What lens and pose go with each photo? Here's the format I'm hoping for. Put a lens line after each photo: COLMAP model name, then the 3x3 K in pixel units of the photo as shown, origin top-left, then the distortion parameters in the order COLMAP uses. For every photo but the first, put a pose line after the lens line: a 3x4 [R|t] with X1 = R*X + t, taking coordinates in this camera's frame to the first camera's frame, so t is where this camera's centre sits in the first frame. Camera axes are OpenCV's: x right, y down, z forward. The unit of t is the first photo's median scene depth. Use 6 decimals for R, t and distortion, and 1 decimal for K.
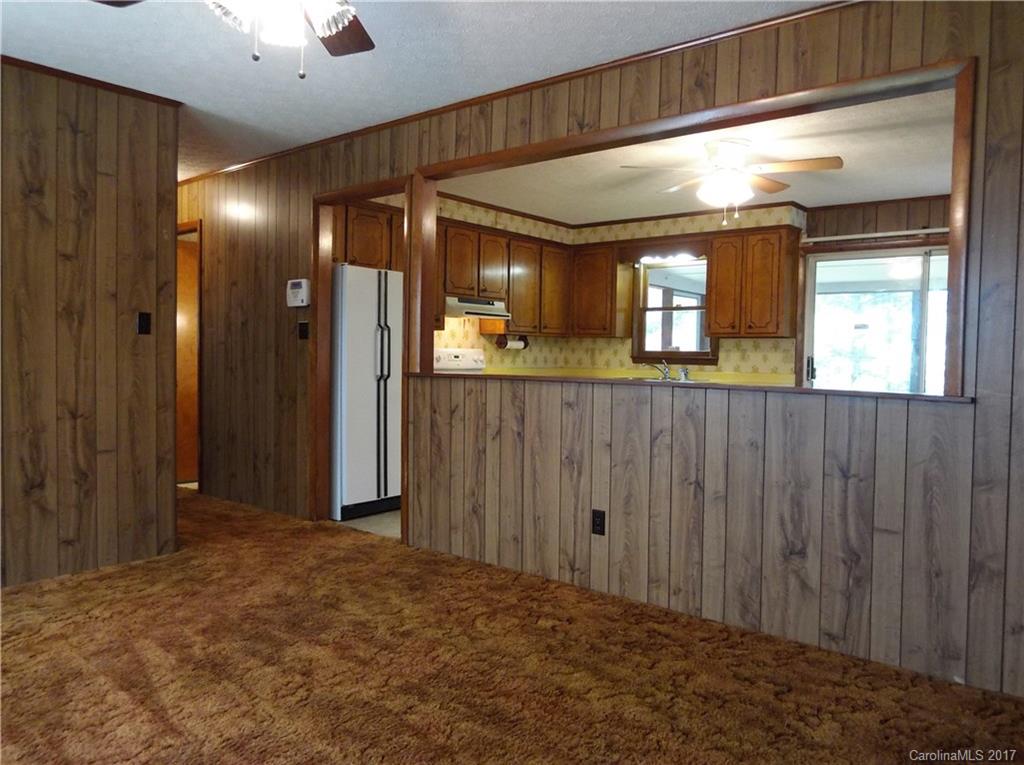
lens RADIAL K [[752.6, 0, 507.9], [0, 752.6, 378.9], [0, 0, 1]] dist [0.001229, -0.002701]
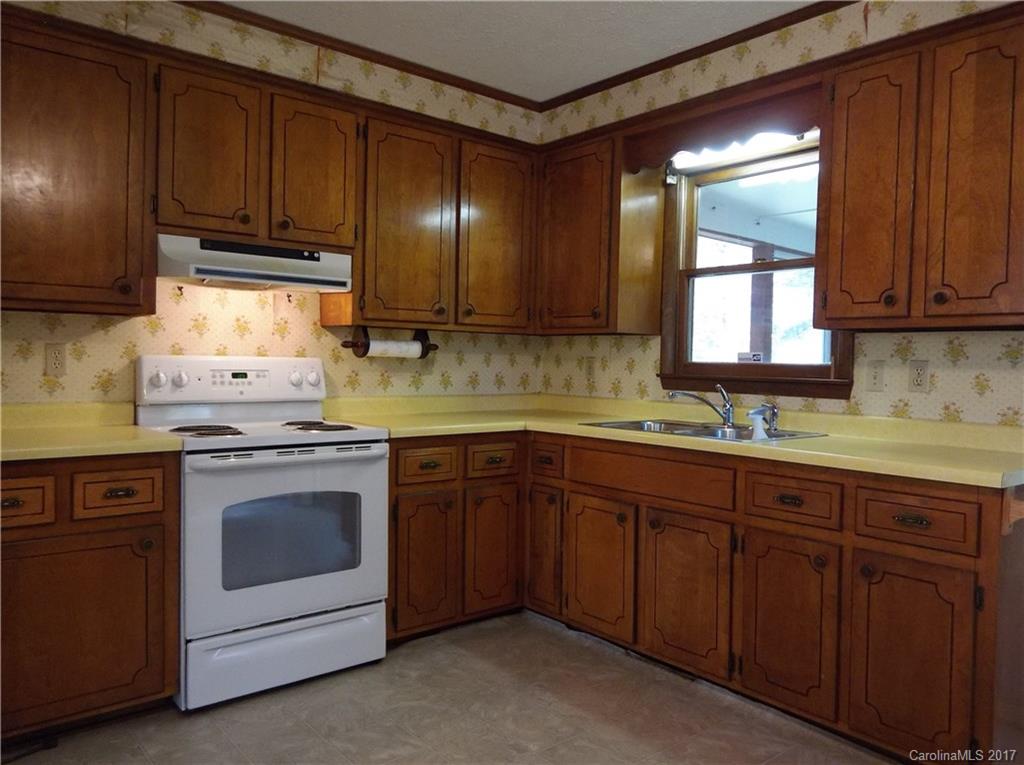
lens RADIAL K [[763.0, 0, 508.1], [0, 763.0, 381.7], [0, 0, 1]] dist [0.003341, -0.003984]
pose [[0.983270, 0.008549, -0.181955, 0.169251], [-0.009819, 0.999933, -0.006080, -0.023095], [0.181891, 0.007765, 0.983288, 0.551349]]
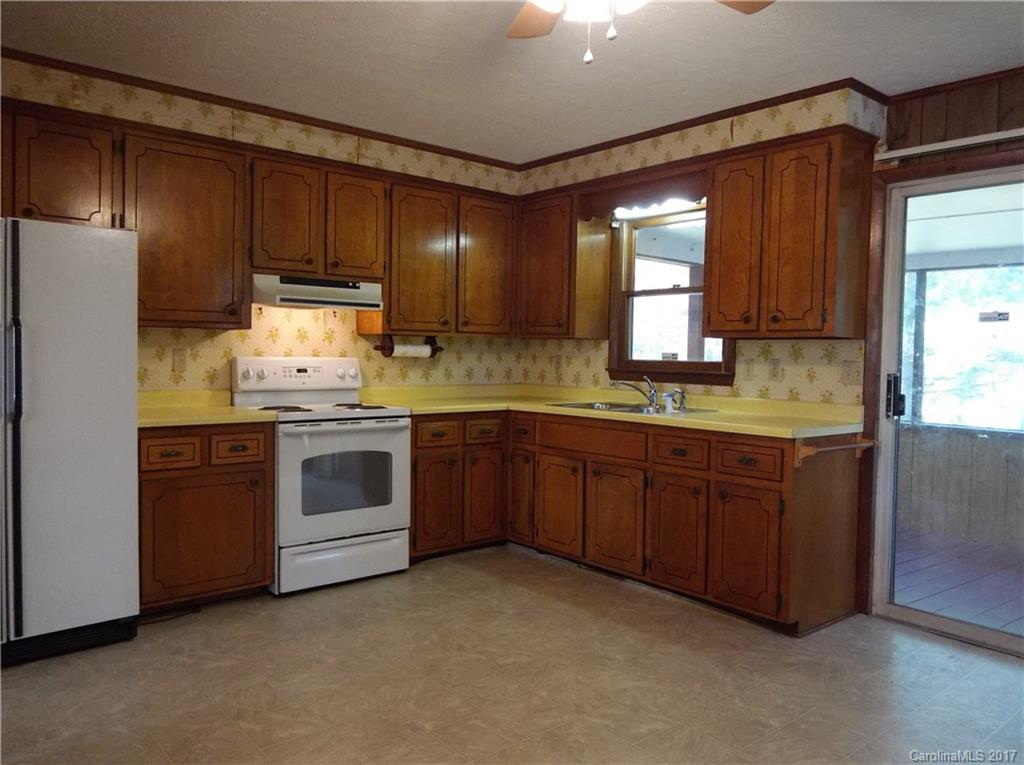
lens RADIAL K [[763.6, 0, 506.3], [0, 763.6, 385.7], [0, 0, 1]] dist [0.004144, 0.001166]
pose [[0.984067, 0.007760, -0.177629, 0.208462], [-0.006301, 0.999942, 0.008774, -0.022204], [0.177686, -0.007515, 0.984058, 0.377867]]
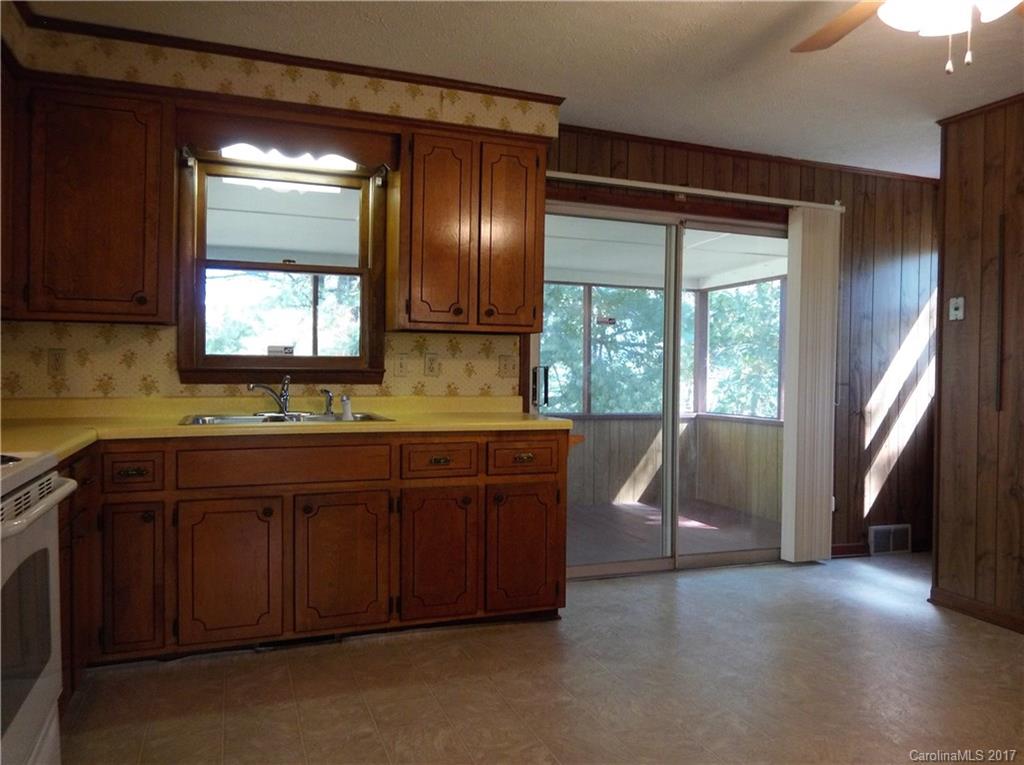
lens RADIAL K [[779.5, 0, 512.0], [0, 779.5, 382.5], [0, 0, 1]] dist [0.010793, 0.001641]
pose [[0.486526, -0.029232, 0.873177, -0.149259], [0.026279, 0.999478, 0.018818, -0.026650], [-0.873271, 0.013791, 0.487040, 0.652078]]
